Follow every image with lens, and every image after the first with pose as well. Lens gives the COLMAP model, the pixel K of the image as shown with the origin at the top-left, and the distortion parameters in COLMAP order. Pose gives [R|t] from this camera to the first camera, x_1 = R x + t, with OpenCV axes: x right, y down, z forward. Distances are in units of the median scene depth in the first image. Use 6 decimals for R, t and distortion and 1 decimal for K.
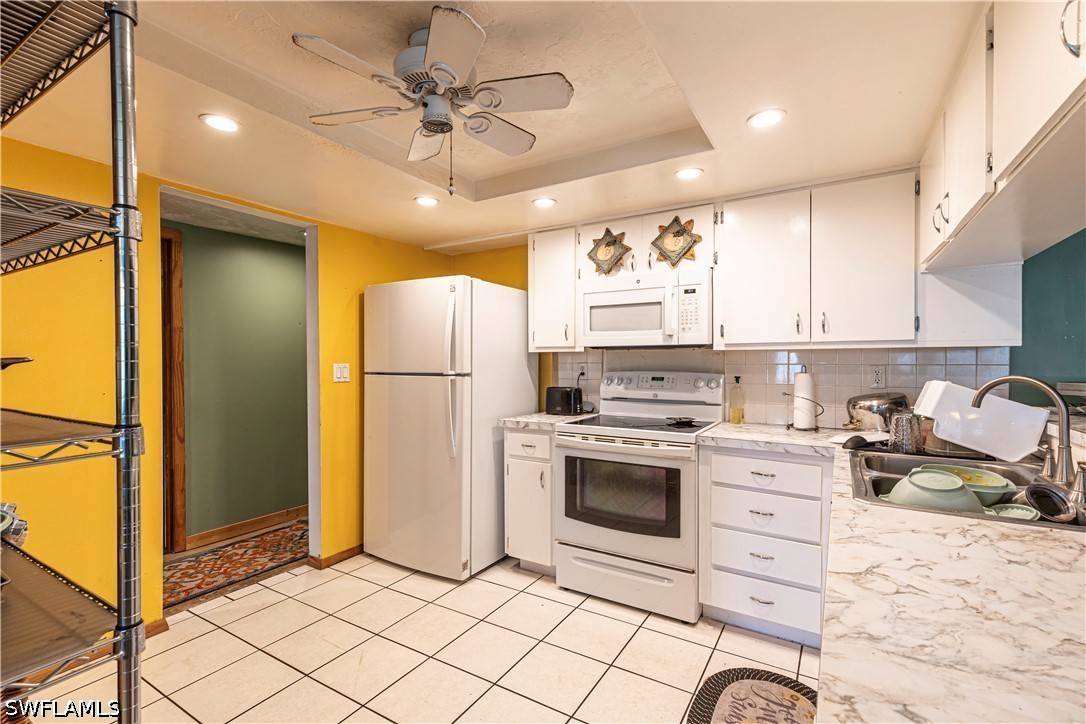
lens RADIAL K [[486.1, 0, 546.9], [0, 486.1, 360.7], [0, 0, 1]] dist [0.008158, -0.000819]
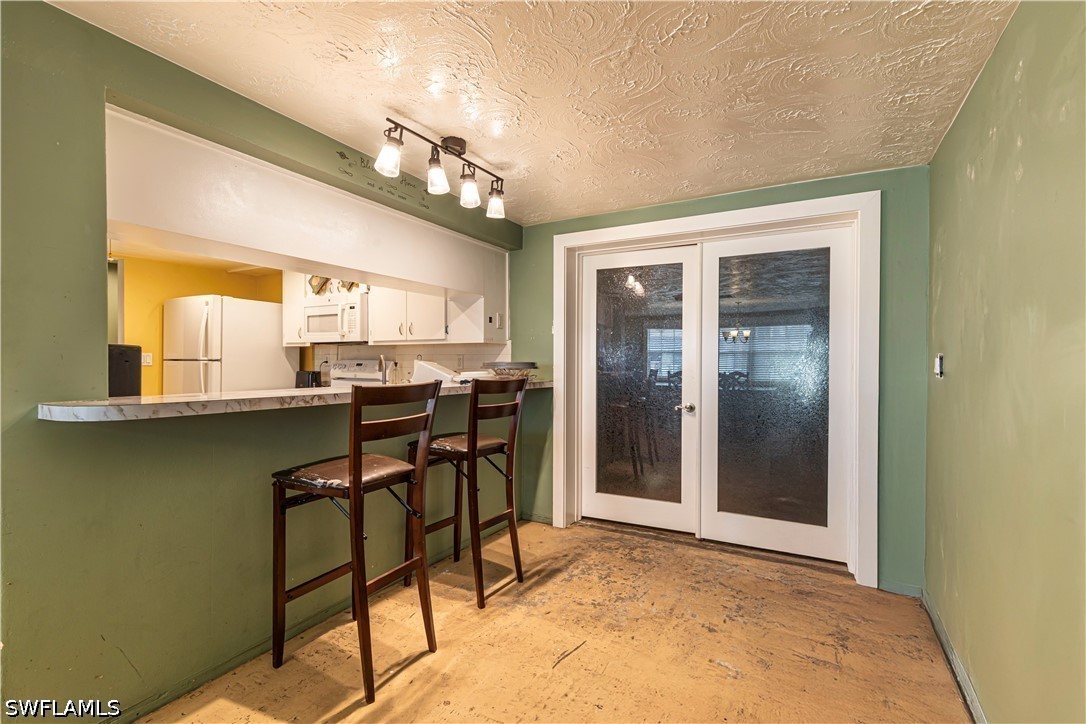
lens RADIAL K [[486.1, 0, 548.2], [0, 486.1, 362.7], [0, 0, 1]] dist [0.008158, -0.000819]
pose [[0.999435, 0.007173, 0.032845, 0.826941], [-0.007180, 0.999974, 0.000097, 0.029354], [-0.032843, -0.000333, 0.999460, -0.562643]]
